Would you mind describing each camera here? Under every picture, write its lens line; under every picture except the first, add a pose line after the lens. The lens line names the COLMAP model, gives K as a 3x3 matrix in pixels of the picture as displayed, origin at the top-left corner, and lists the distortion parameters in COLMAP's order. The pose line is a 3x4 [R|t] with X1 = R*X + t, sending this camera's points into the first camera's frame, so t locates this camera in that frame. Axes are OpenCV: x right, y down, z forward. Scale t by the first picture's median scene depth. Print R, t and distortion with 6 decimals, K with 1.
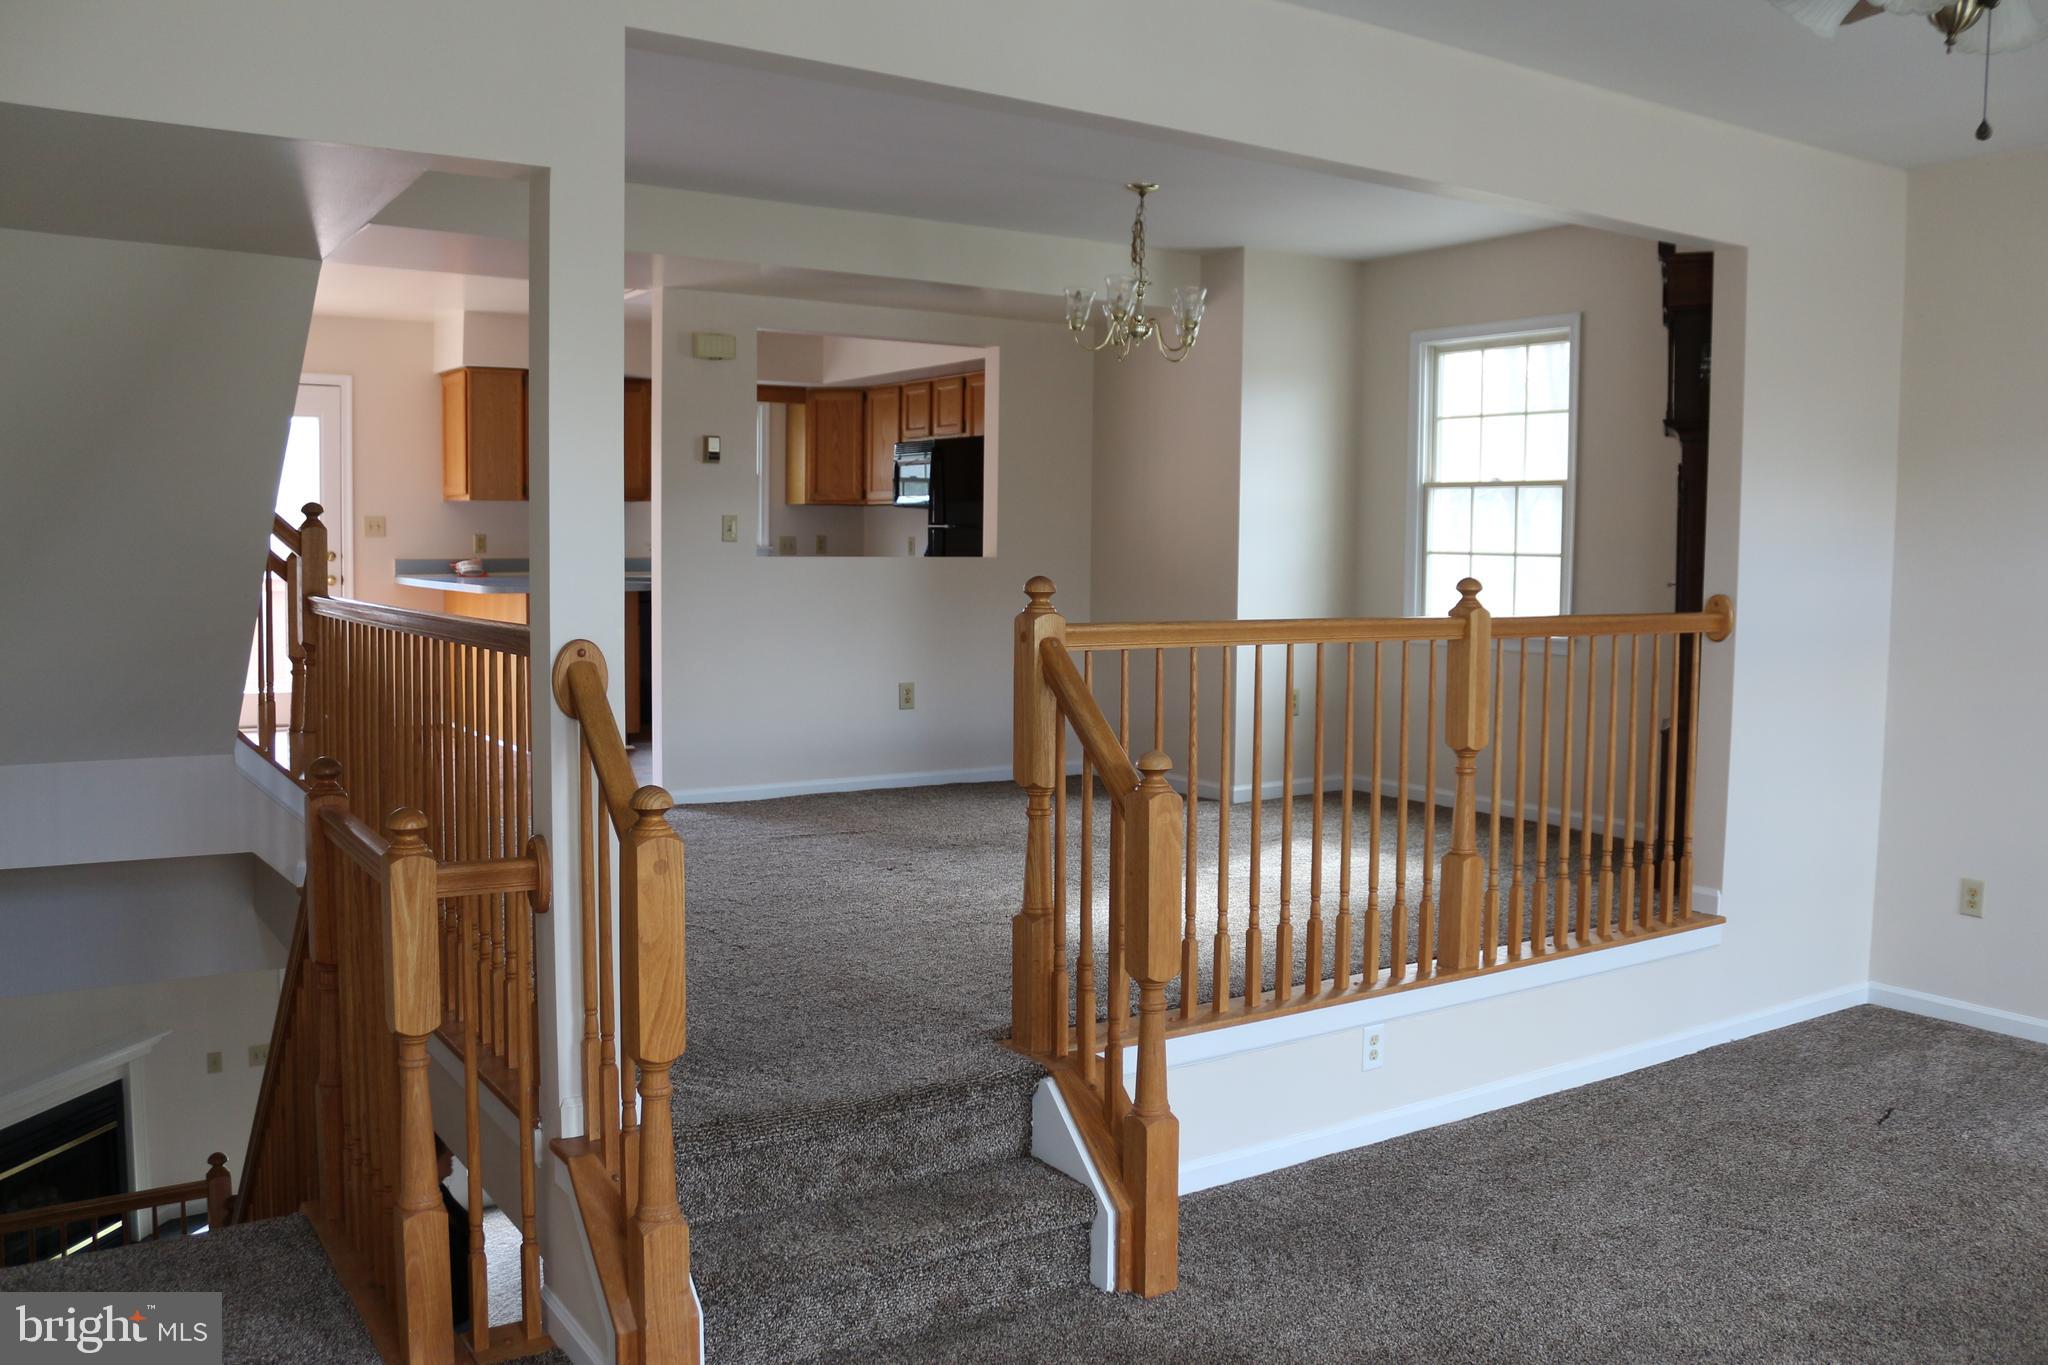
lens RADIAL K [[1730.3, 0, 1031.9], [0, 1730.3, 658.4], [0, 0, 1]] dist [-0.132428, 0.122998]
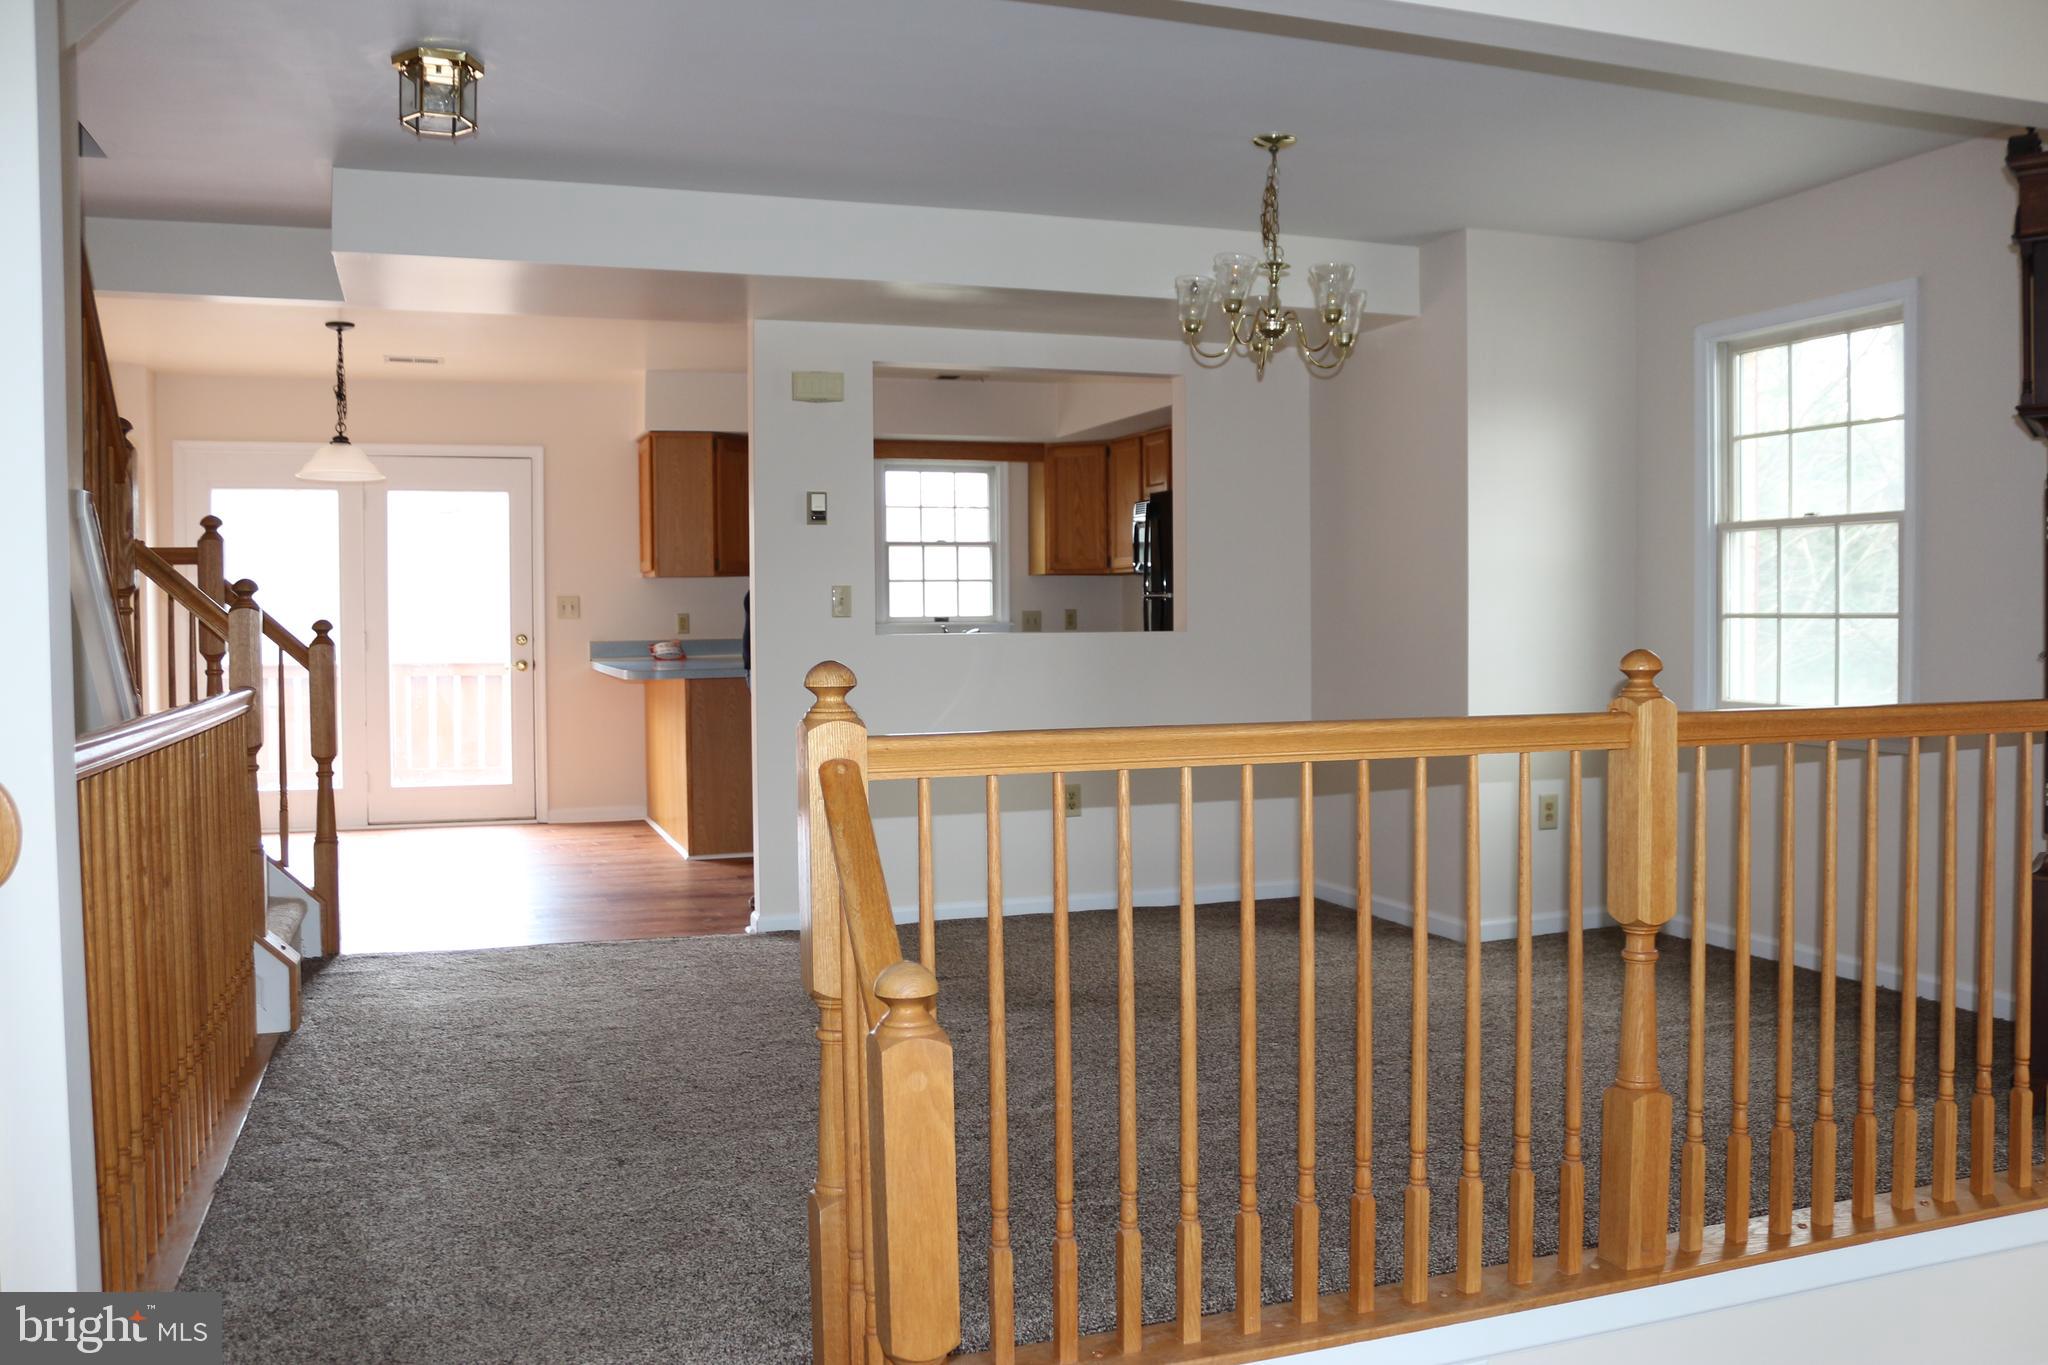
lens RADIAL K [[1730.3, 0, 1031.9], [0, 1730.3, 658.4], [0, 0, 1]] dist [-0.132428, 0.122998]
pose [[0.970203, -0.012398, -0.241978, 0.116413], [0.001864, 0.999042, -0.043713, -0.010560], [0.242288, 0.041959, 0.969297, 0.204910]]
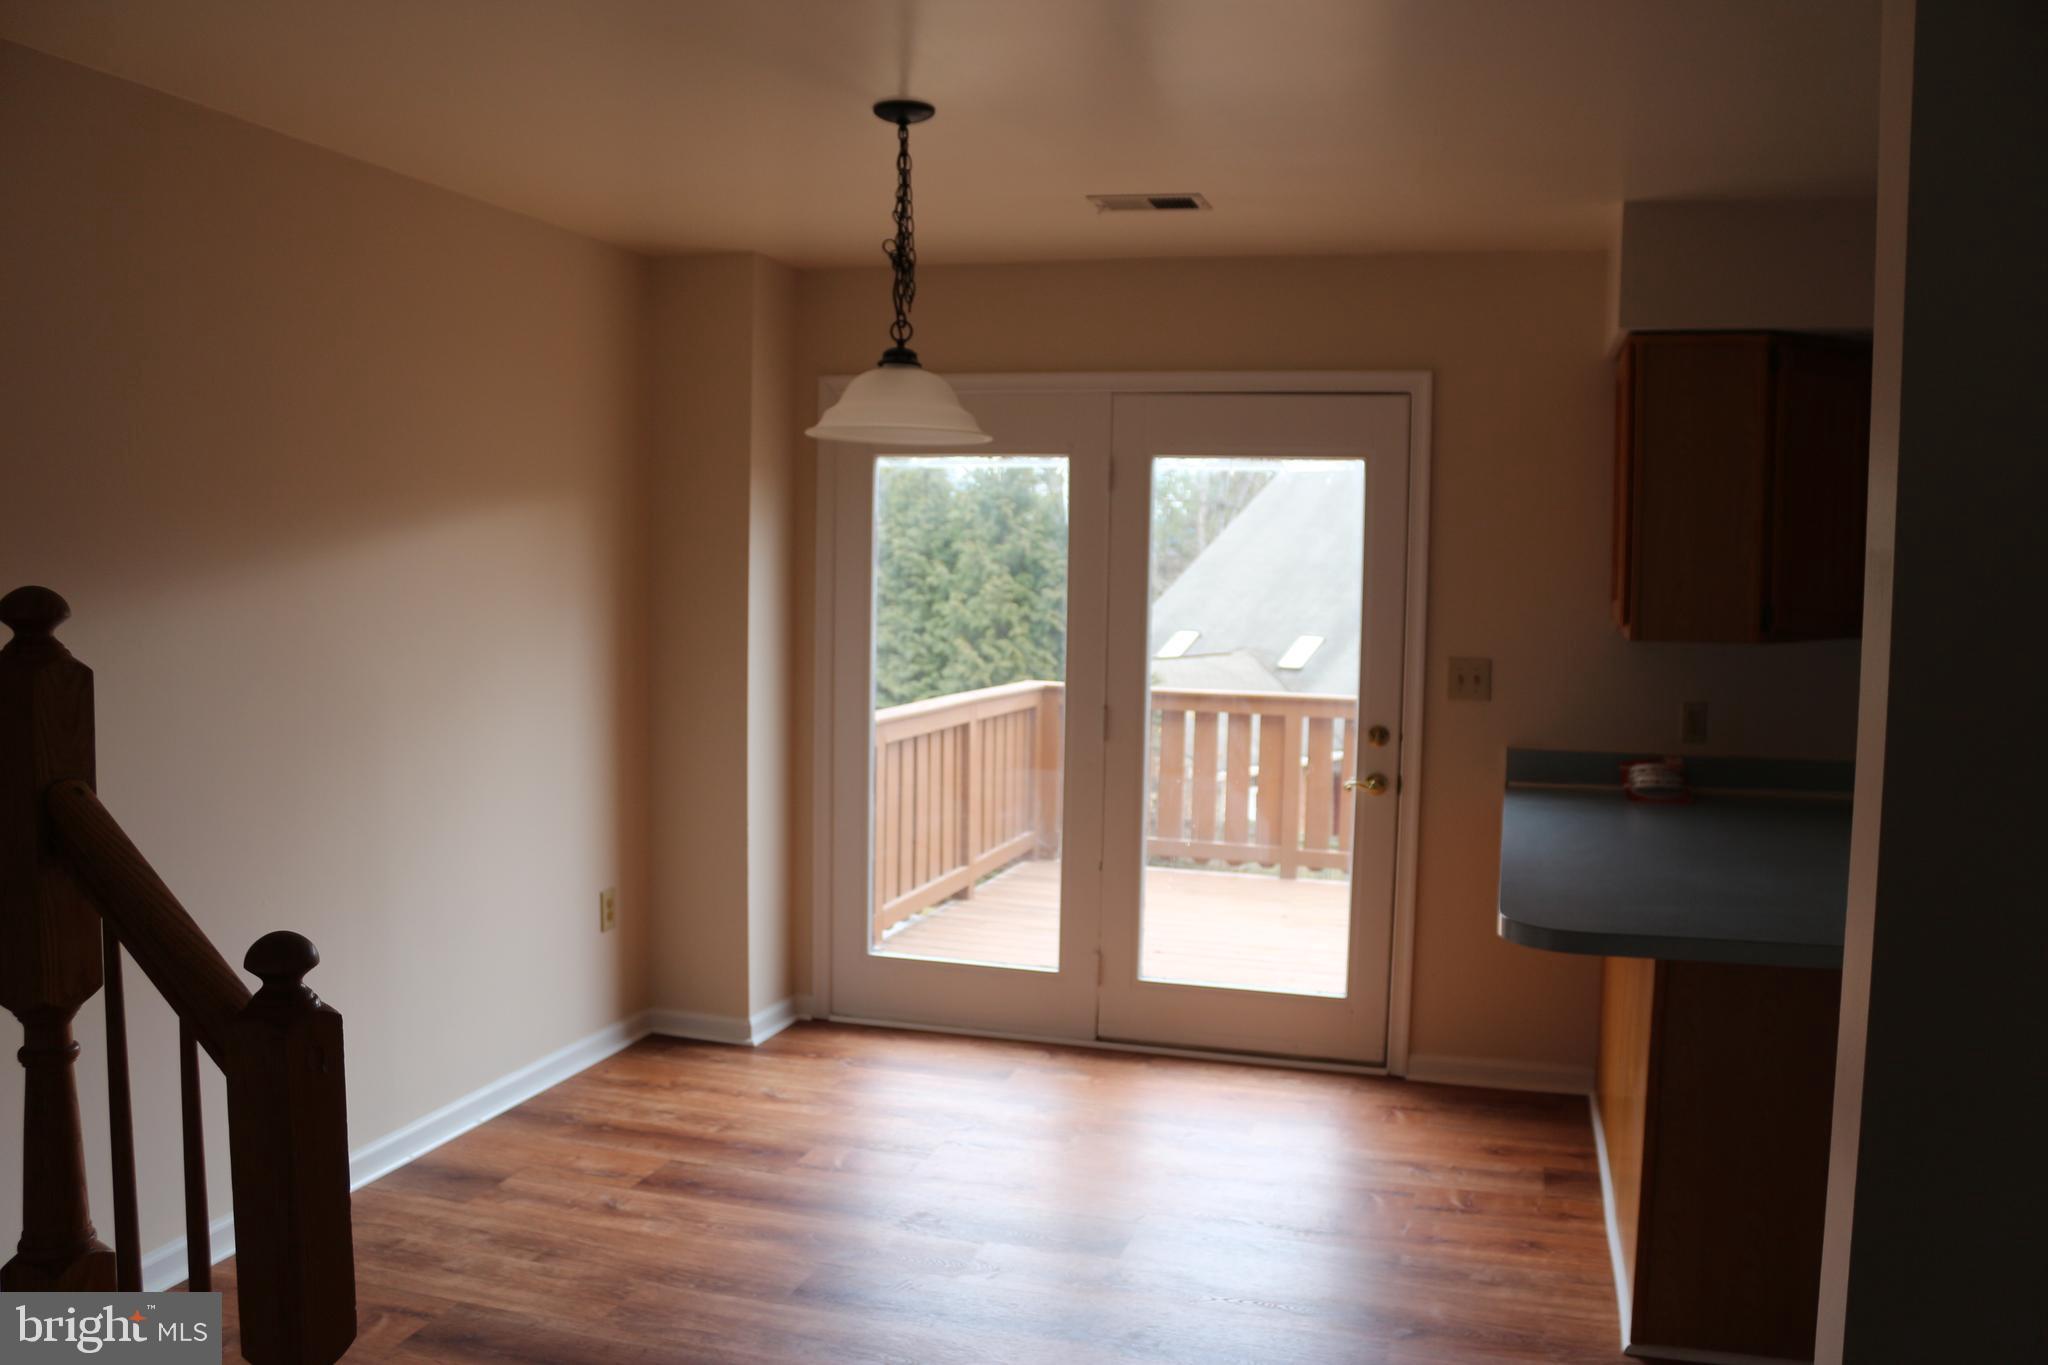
lens RADIAL K [[1730.3, 0, 1031.9], [0, 1730.3, 658.4], [0, 0, 1]] dist [-0.132428, 0.122998]
pose [[0.654515, 0.050855, -0.754337, -0.131541], [-0.065821, 0.997780, 0.010156, -0.107716], [0.753178, 0.043004, 0.656409, 0.782838]]
